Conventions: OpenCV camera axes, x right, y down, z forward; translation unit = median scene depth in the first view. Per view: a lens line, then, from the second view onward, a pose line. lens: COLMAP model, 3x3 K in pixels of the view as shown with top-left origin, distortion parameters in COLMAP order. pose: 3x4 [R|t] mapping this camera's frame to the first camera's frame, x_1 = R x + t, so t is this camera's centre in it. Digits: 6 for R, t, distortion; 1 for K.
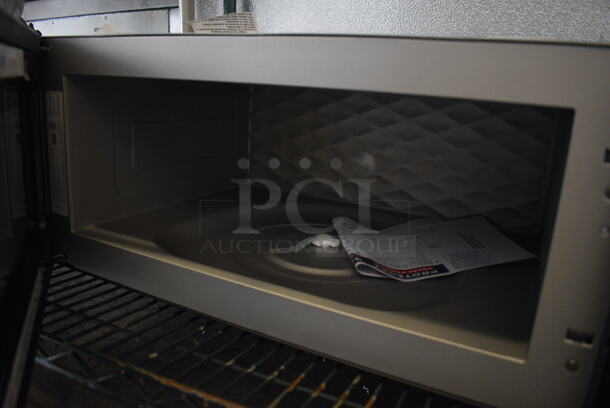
lens RADIAL K [[490.8, 0, 305.0], [0, 490.8, 204.0], [0, 0, 1]] dist [-0.126029, -0.002159]
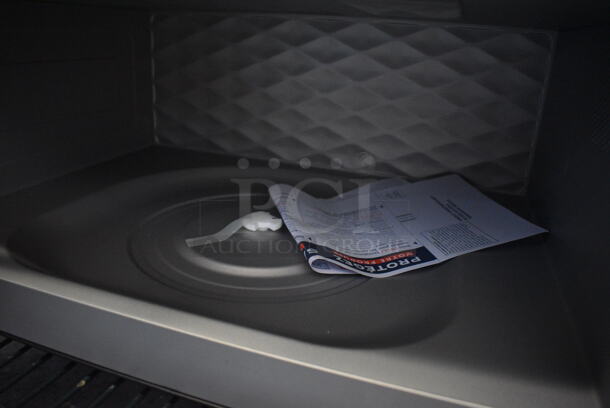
lens RADIAL K [[471.8, 0, 305.0], [0, 471.8, 204.0], [0, 0, 1]] dist [-0.091125, 0.005016]
pose [[0.987245, -0.060869, 0.147111, 0.003487], [0.044225, 0.992511, 0.113872, -0.028152], [-0.152941, -0.105914, 0.982543, 0.314736]]
